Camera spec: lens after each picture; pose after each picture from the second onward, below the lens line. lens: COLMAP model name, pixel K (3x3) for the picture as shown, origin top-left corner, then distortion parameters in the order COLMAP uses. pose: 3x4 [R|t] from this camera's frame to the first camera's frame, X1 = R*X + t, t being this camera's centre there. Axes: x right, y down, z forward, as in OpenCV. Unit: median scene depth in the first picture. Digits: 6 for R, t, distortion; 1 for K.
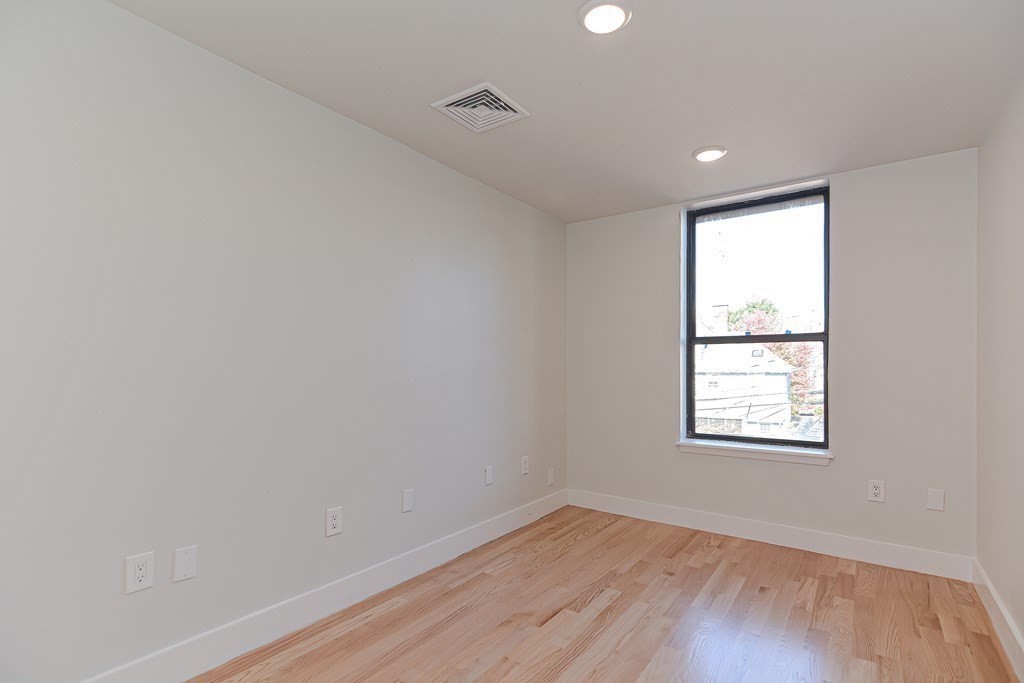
lens RADIAL K [[496.1, 0, 507.3], [0, 496.1, 360.2], [0, 0, 1]] dist [0.003352, -0.000709]
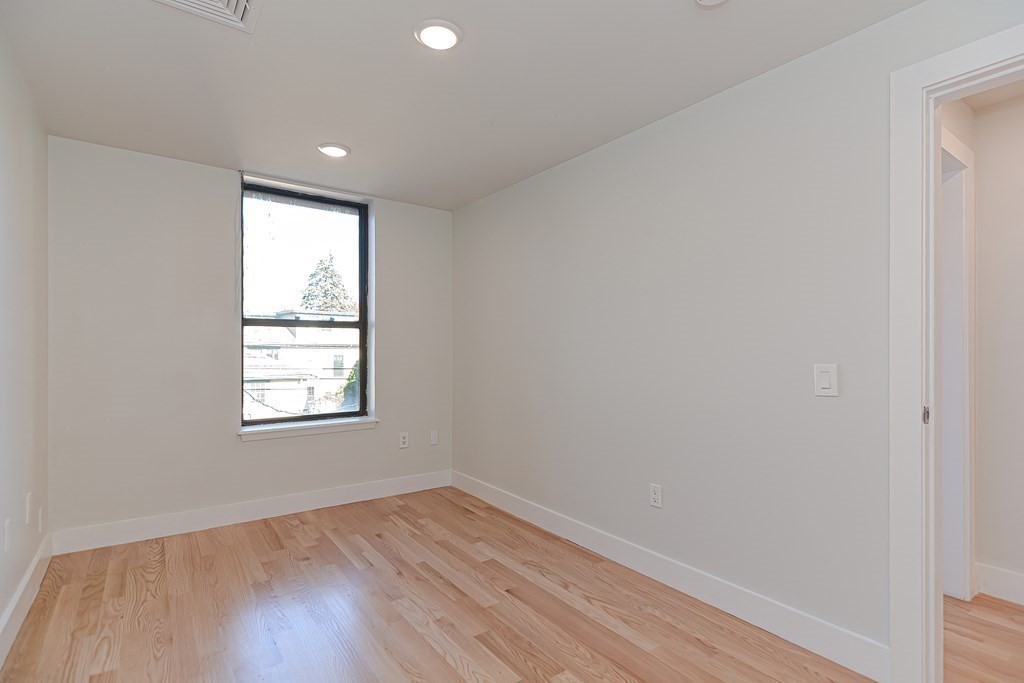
lens RADIAL K [[493.1, 0, 516.3], [0, 493.1, 347.4], [0, 0, 1]] dist [0.001892, -0.004504]
pose [[0.305949, 0.006207, 0.952028, -0.430576], [-0.010204, 0.999943, -0.003240, 0.007789], [-0.951993, -0.008723, 0.305995, 0.275069]]
